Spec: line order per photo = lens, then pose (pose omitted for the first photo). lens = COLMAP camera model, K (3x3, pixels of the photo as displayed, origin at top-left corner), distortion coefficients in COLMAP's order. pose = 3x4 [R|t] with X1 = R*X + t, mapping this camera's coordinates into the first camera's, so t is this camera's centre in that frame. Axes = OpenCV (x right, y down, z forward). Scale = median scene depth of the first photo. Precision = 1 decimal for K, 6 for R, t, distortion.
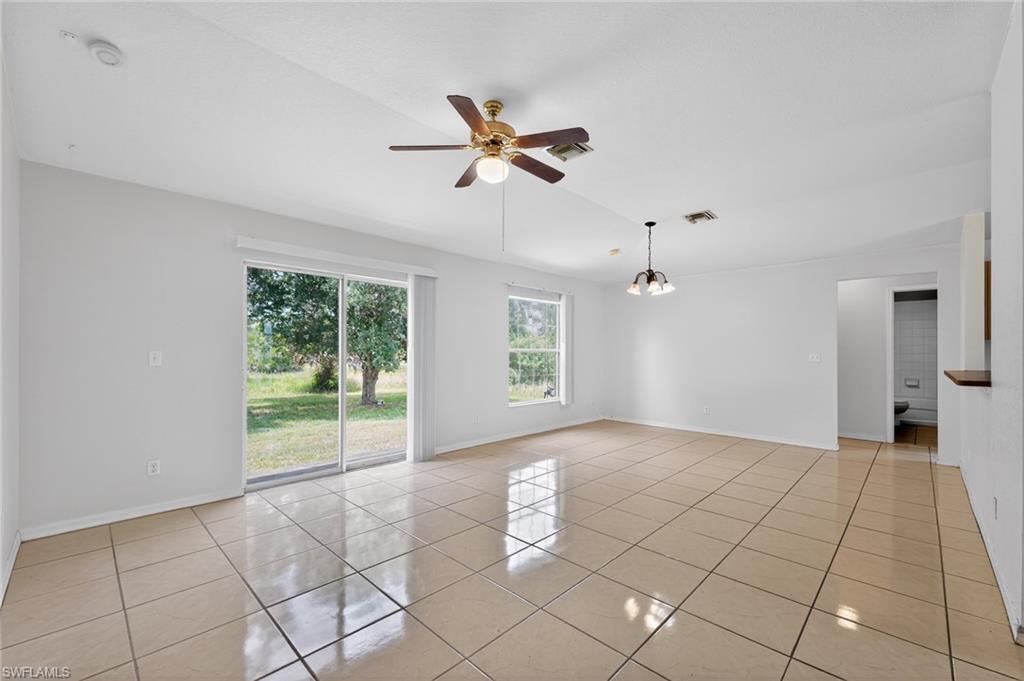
lens RADIAL K [[417.4, 0, 512.6], [0, 417.4, 346.2], [0, 0, 1]] dist [0.008967, -0.000169]
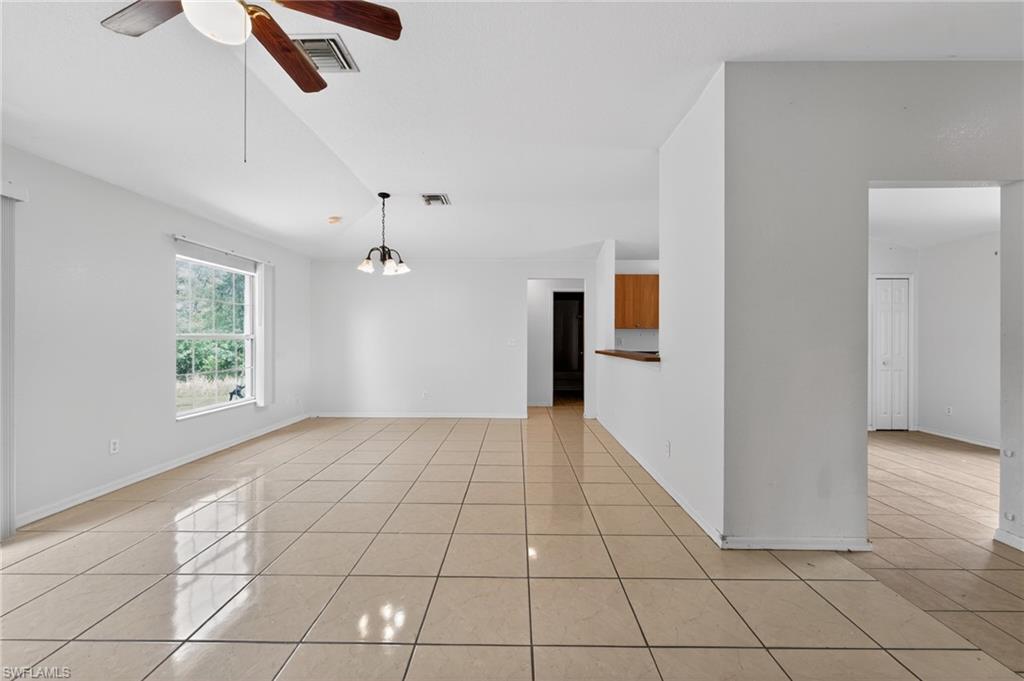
lens RADIAL K [[403.6, 0, 498.6], [0, 403.6, 338.2], [0, 0, 1]] dist [-0.000646, -0.000077]
pose [[0.729437, -0.002833, 0.684043, -0.081560], [-0.006700, 0.999914, 0.011286, 0.003087], [-0.684016, -0.012815, 0.729355, 0.188804]]
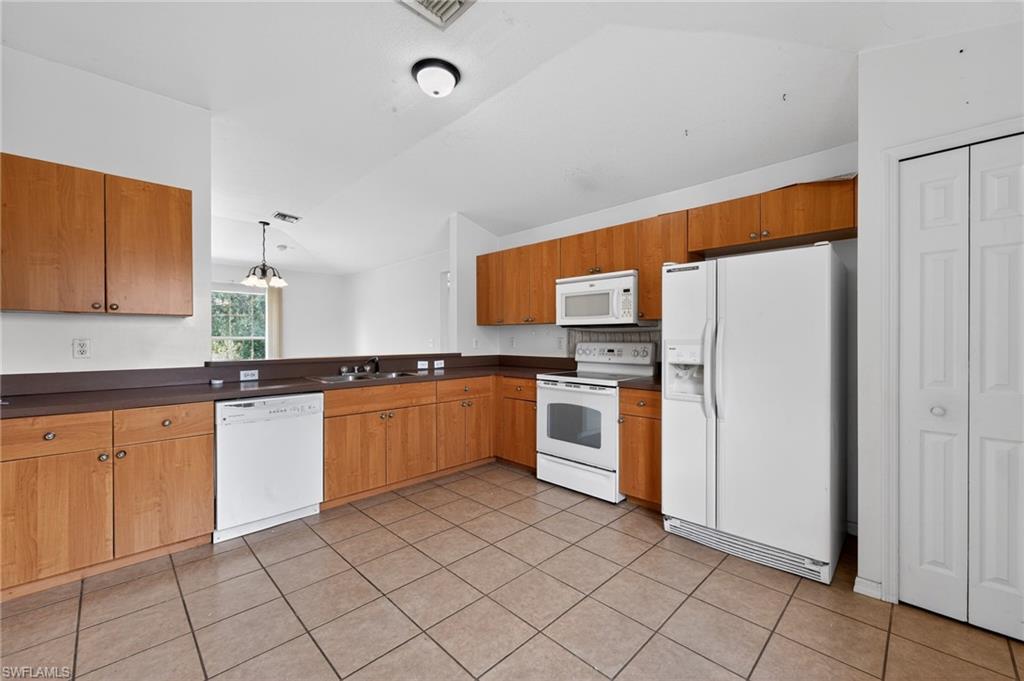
lens RADIAL K [[409.2, 0, 515.3], [0, 409.2, 343.0], [0, 0, 1]] dist [-0.000733, -0.000344]
pose [[0.999863, -0.002747, -0.016339, 0.971240], [0.003066, 0.999804, 0.019560, 0.006711], [0.016282, -0.019607, 0.999675, -0.077684]]
